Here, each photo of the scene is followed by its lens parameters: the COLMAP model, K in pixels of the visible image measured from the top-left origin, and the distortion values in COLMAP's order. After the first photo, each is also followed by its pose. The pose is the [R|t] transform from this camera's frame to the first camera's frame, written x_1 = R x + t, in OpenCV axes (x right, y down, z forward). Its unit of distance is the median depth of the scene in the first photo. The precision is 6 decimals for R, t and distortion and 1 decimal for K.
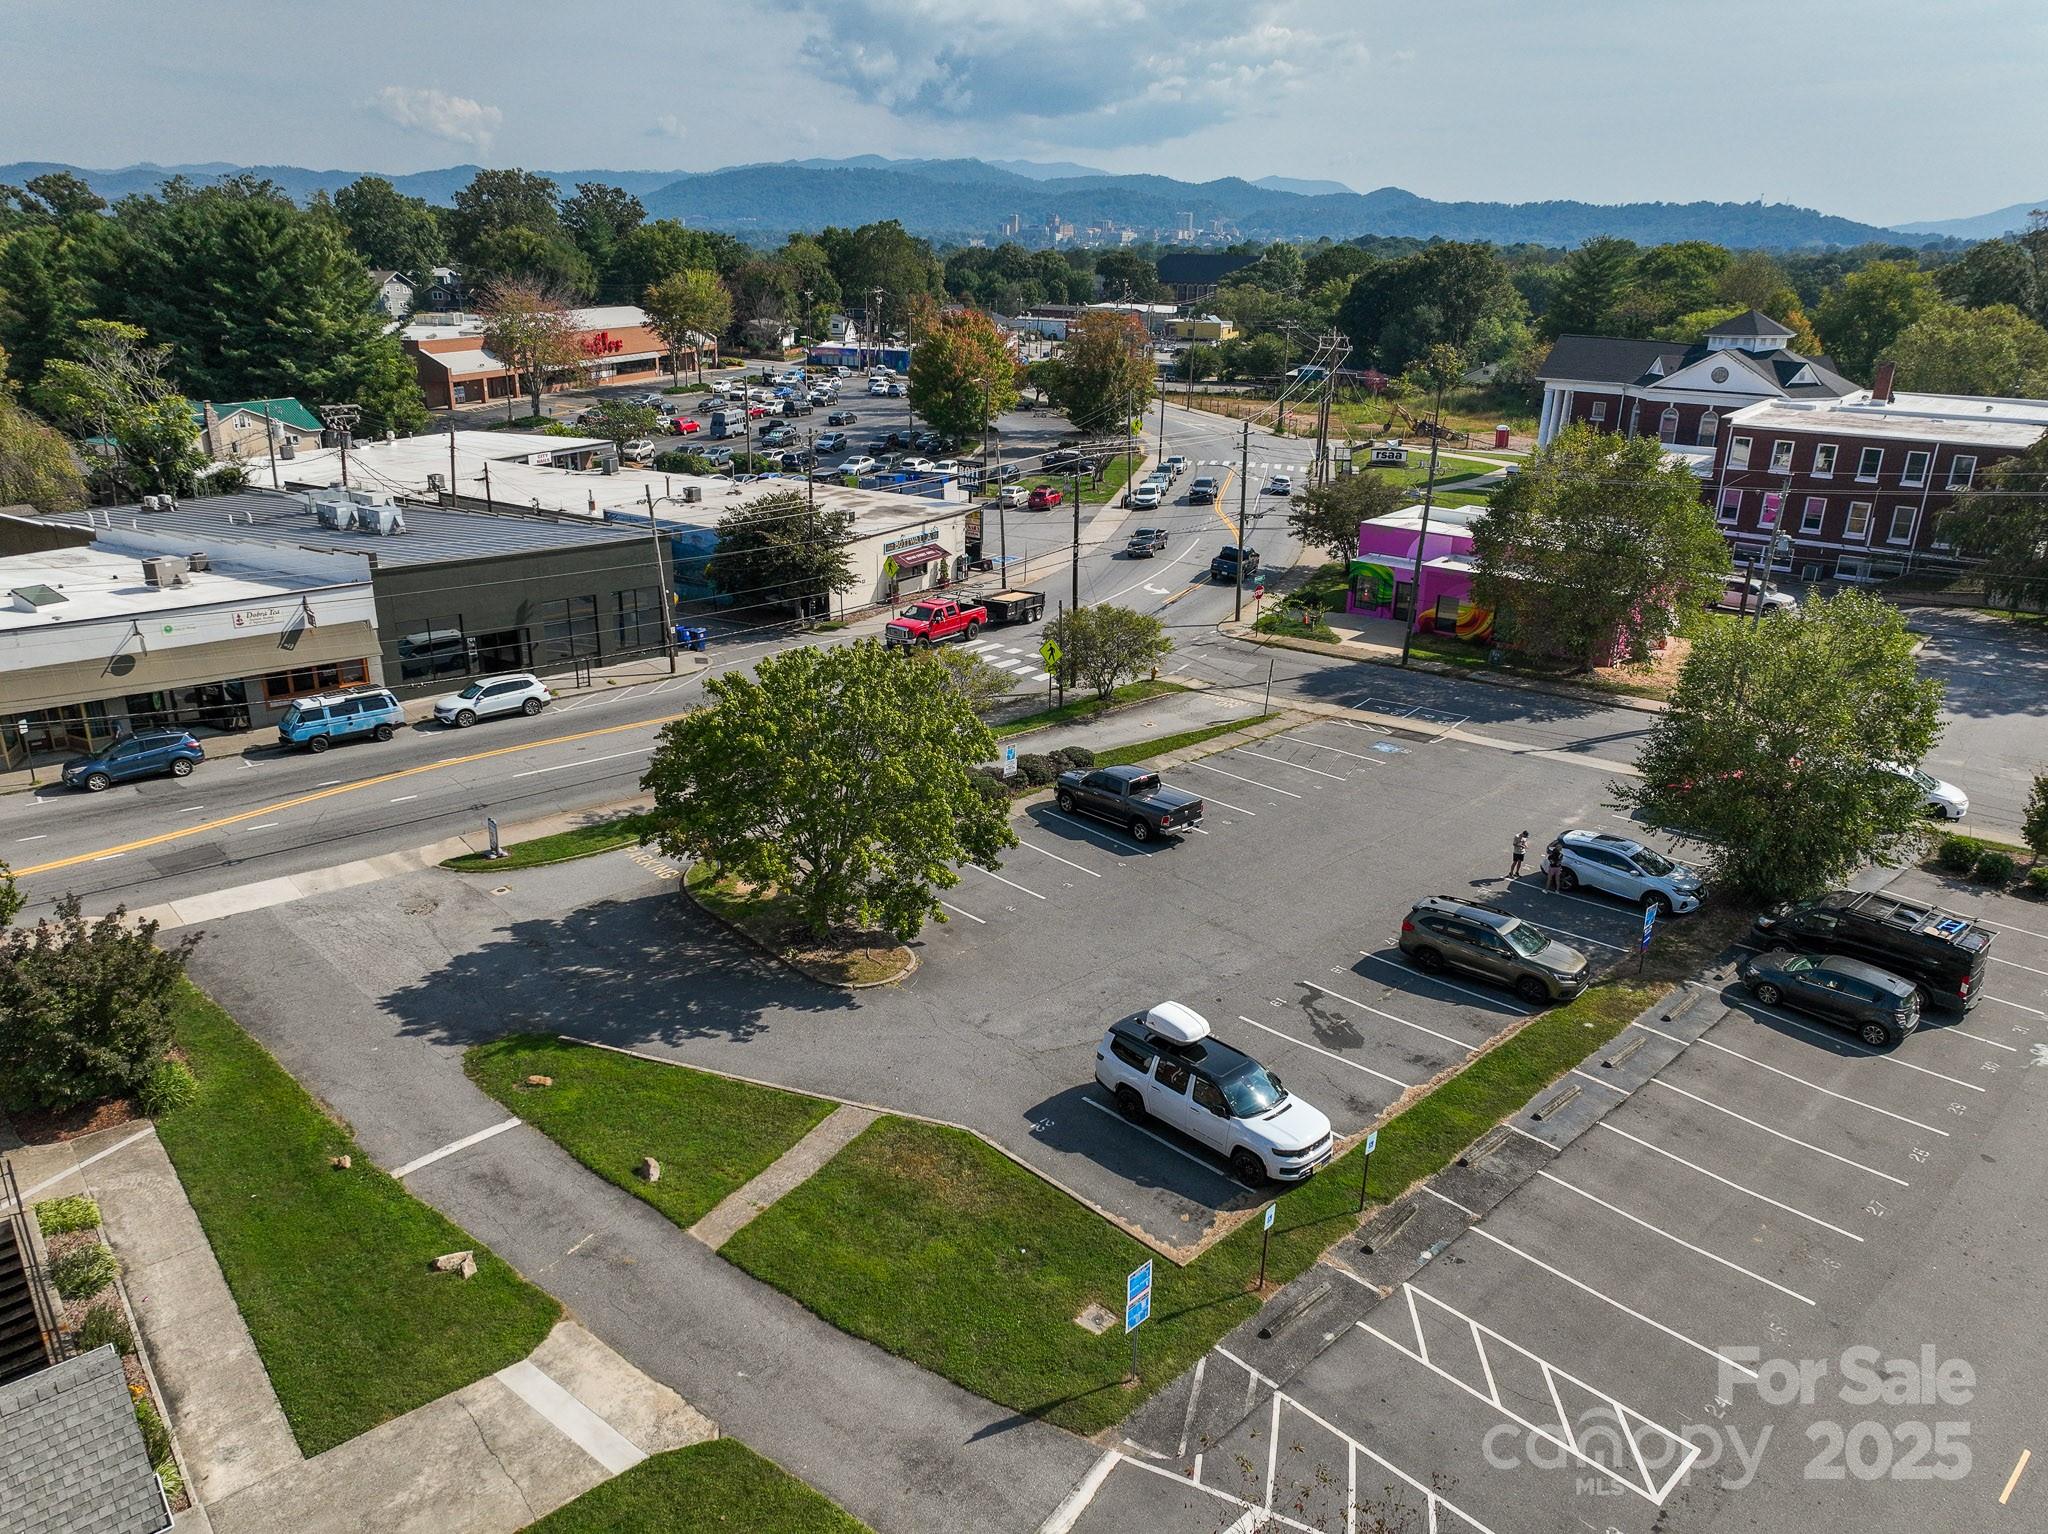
lens RADIAL K [[1444.9, 0, 1025.7], [0, 1444.9, 765.4], [0, 0, 1]] dist [-0.002771, 0.018776]
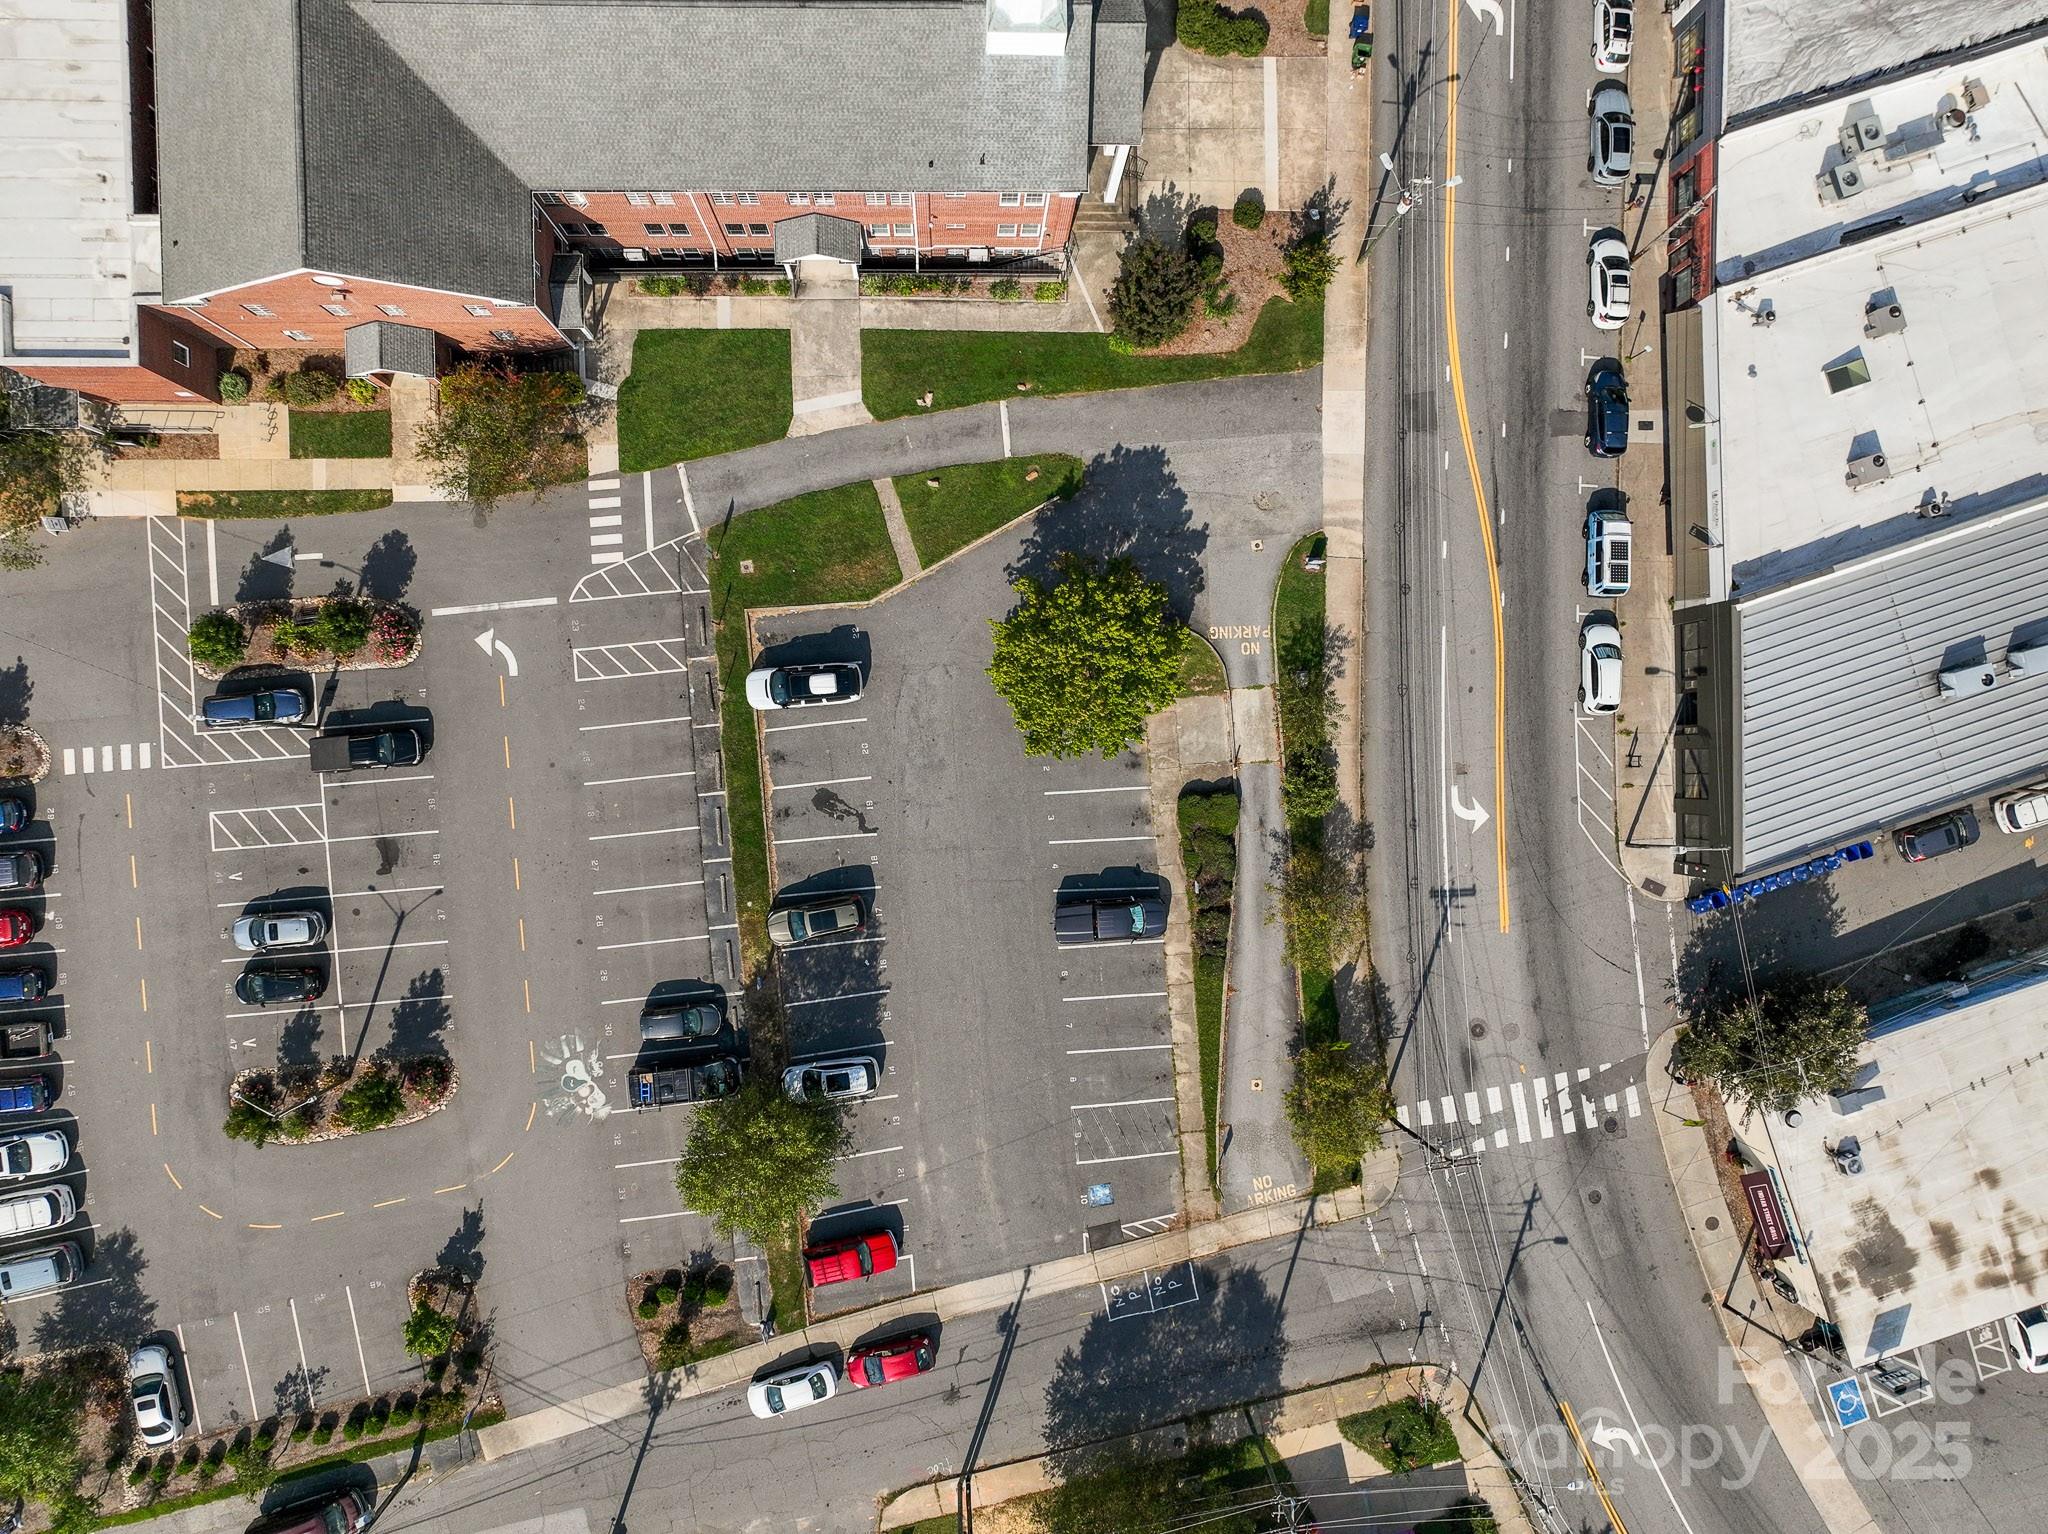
lens RADIAL K [[1444.9, 0, 1025.0], [0, 1444.9, 765.2], [0, 0, 1]] dist [-0.002771, 0.018776]
pose [[-0.632114, 0.773596, -0.044507, 0.057218], [-0.318091, -0.206682, 0.925257, -1.069490], [0.706576, 0.599025, 0.376720, 0.253565]]
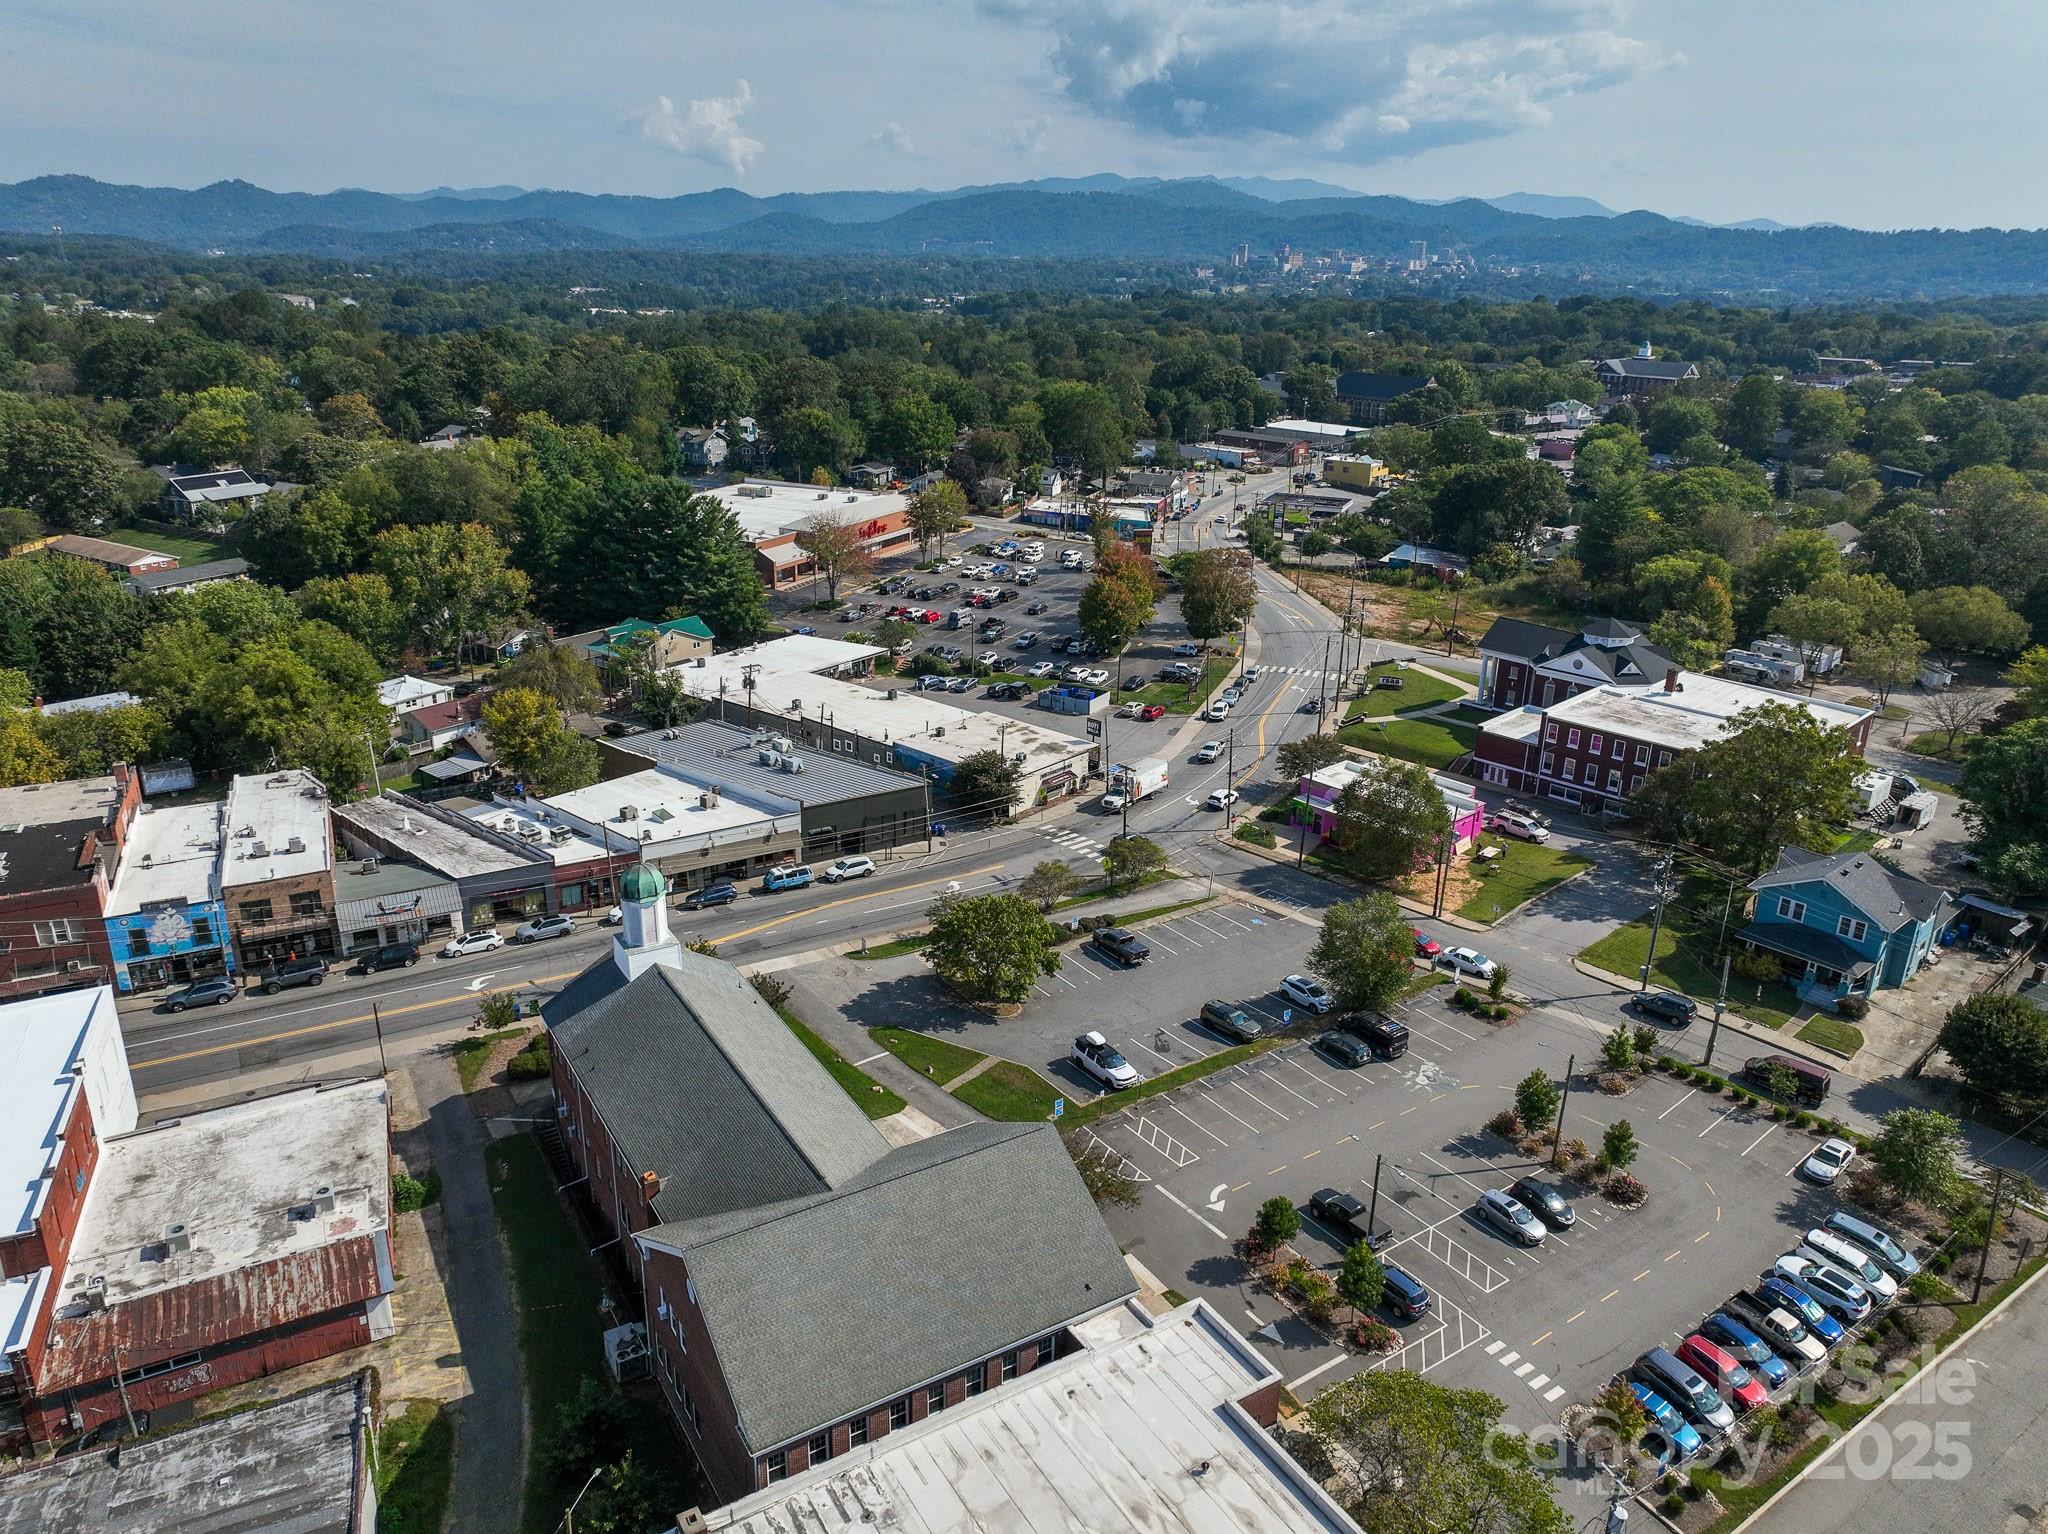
lens RADIAL K [[1444.9, 0, 1022.6], [0, 1444.9, 774.1], [0, 0, 1]] dist [-0.002771, 0.018776]
pose [[0.988222, 0.053939, -0.143208, 0.199478], [-0.054219, 0.998527, 0.001944, -0.213505], [0.143102, 0.005843, 0.989691, -1.159504]]
